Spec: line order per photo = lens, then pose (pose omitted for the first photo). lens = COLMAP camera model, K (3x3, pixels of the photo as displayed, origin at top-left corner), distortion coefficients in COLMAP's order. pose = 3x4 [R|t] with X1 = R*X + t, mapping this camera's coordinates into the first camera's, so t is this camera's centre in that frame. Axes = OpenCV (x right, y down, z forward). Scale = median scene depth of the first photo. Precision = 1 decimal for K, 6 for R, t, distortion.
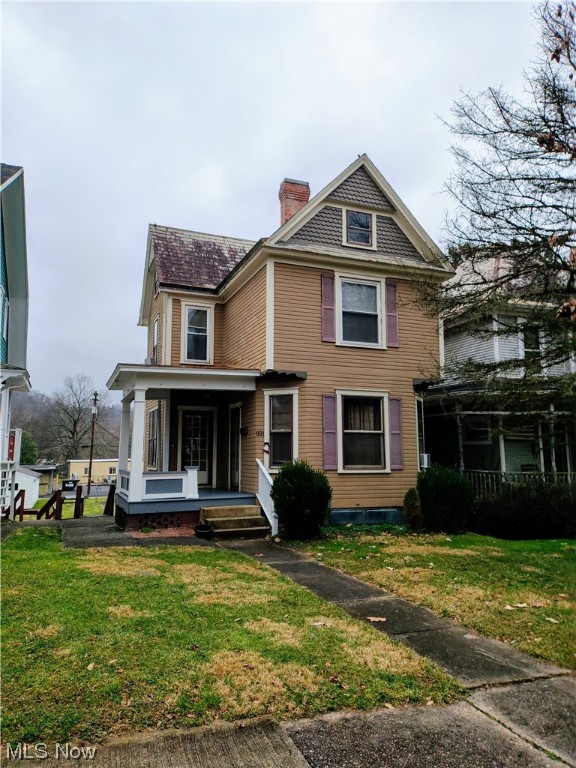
lens RADIAL K [[555.6, 0, 288.1], [0, 555.6, 381.8], [0, 0, 1]] dist [0.045531, -0.000915]
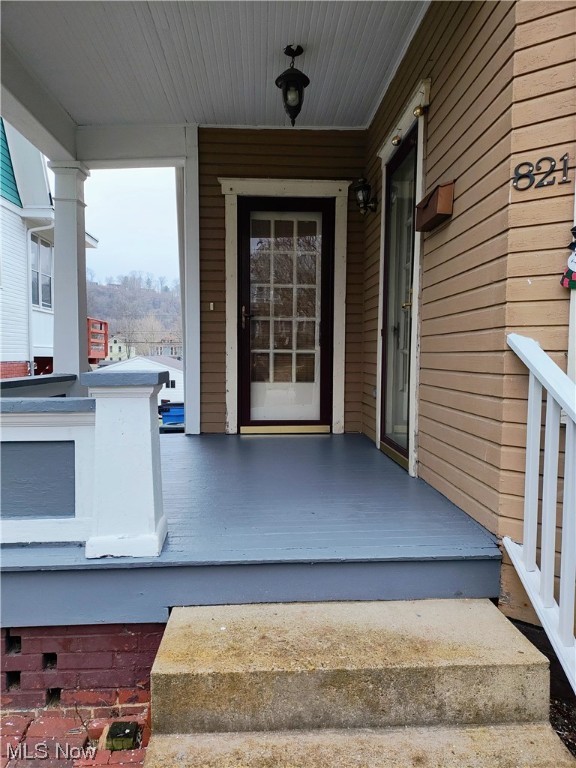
lens RADIAL K [[555.6, 0, 286.2], [0, 555.6, 385.0], [0, 0, 1]] dist [0.045531, -0.000915]
pose [[0.942698, 0.028285, -0.332445, -0.064148], [0.031285, 0.984517, 0.172477, 0.122743], [0.332176, -0.172994, 0.927217, 0.821634]]
